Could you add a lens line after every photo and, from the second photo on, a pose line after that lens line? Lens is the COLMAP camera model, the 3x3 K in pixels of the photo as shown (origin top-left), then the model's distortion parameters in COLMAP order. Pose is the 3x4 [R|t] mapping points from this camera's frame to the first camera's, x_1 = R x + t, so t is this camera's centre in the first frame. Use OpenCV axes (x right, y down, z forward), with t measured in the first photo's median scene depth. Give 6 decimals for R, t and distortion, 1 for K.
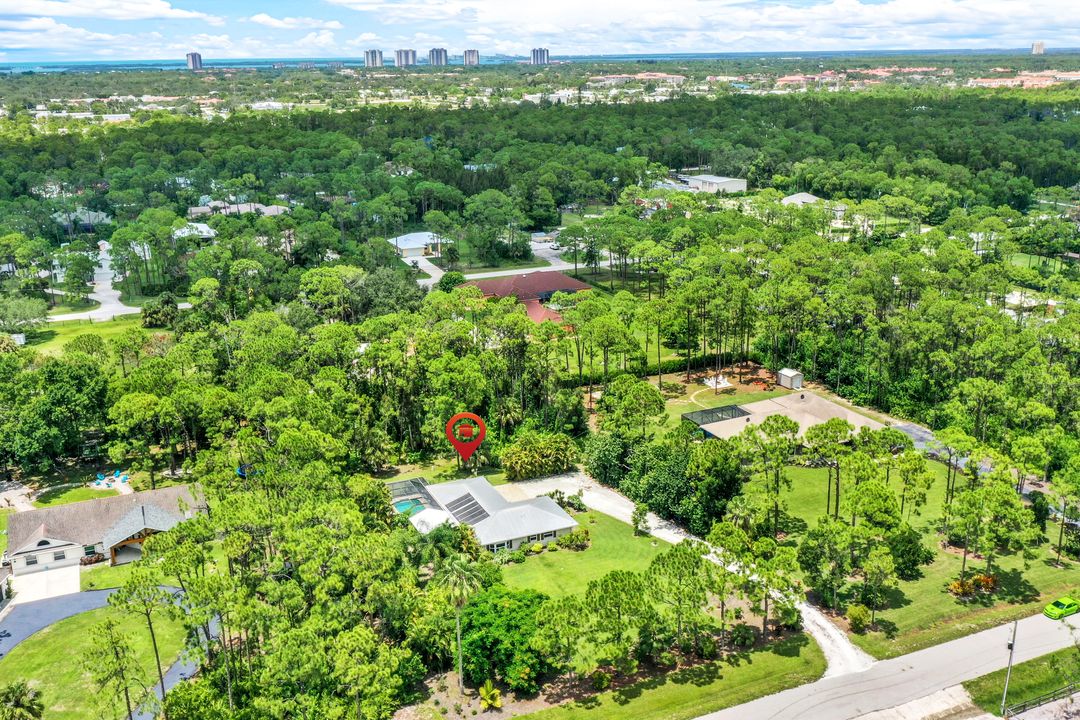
lens RADIAL K [[1037.4, 0, 539.3], [0, 1037.4, 359.5], [0, 0, 1]] dist [0.001452, 0.000000]
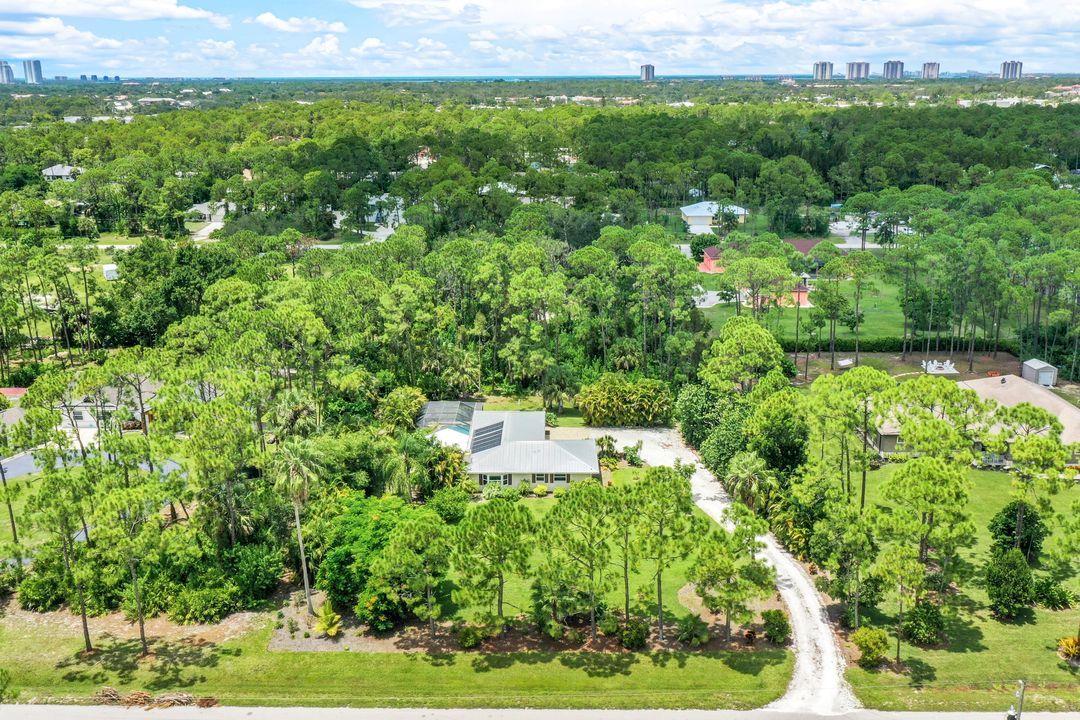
lens RADIAL K [[1037.4, 0, 537.8], [0, 1037.4, 361.2], [0, 0, 1]] dist [0.001452, 0.000000]
pose [[0.907193, 0.119266, -0.403455, 0.314195], [-0.126952, 0.991879, 0.007751, 0.073586], [0.401103, 0.044188, 0.914967, 0.240262]]
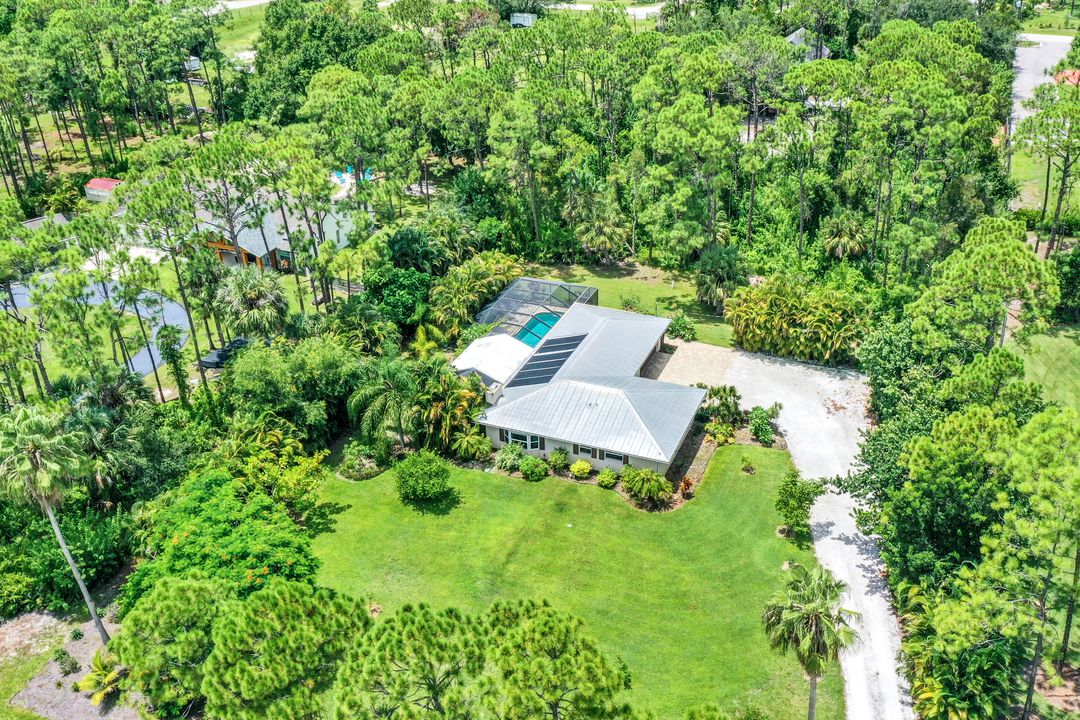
lens RADIAL K [[978.3, 0, 582.7], [0, 978.3, 364.0], [0, 0, 1]] dist [-0.013032, -0.001748]
pose [[0.699479, 0.359577, -0.617604, 0.287279], [-0.209529, 0.929408, 0.303806, -0.021349], [0.683247, -0.083100, 0.725443, 0.638457]]
